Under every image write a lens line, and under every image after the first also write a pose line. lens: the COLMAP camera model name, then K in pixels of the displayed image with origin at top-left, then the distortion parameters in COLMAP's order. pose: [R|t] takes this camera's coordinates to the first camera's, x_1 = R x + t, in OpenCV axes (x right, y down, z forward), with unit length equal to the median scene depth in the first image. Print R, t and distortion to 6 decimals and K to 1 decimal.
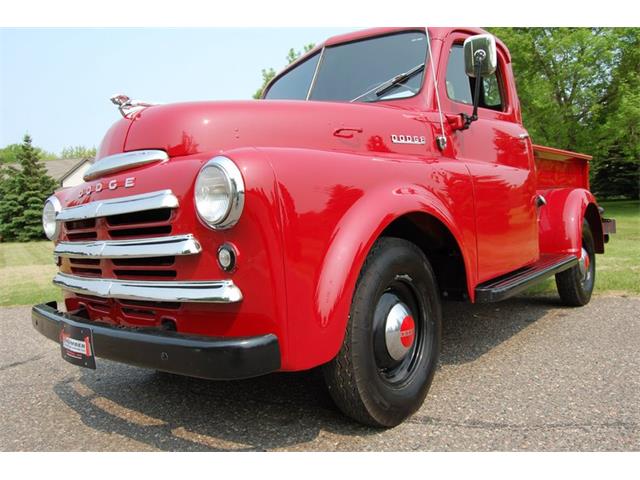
lens RADIAL K [[488.9, 0, 320.0], [0, 488.9, 240.0], [0, 0, 1]] dist [-0.081131, 0.007029]
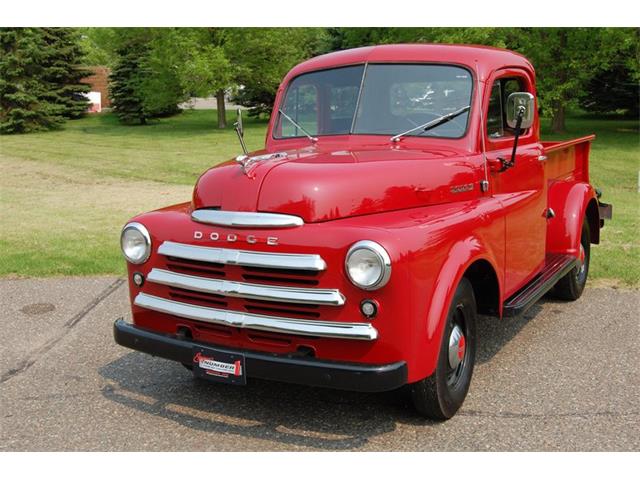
lens RADIAL K [[751.7, 0, 320.0], [0, 751.7, 240.0], [0, 0, 1]] dist [-0.063374, 0.000353]
pose [[0.980822, 0.012027, 0.194533, -0.582482], [-0.036574, 0.991721, 0.123090, -0.328764], [-0.191442, -0.127844, 0.973142, -0.843137]]
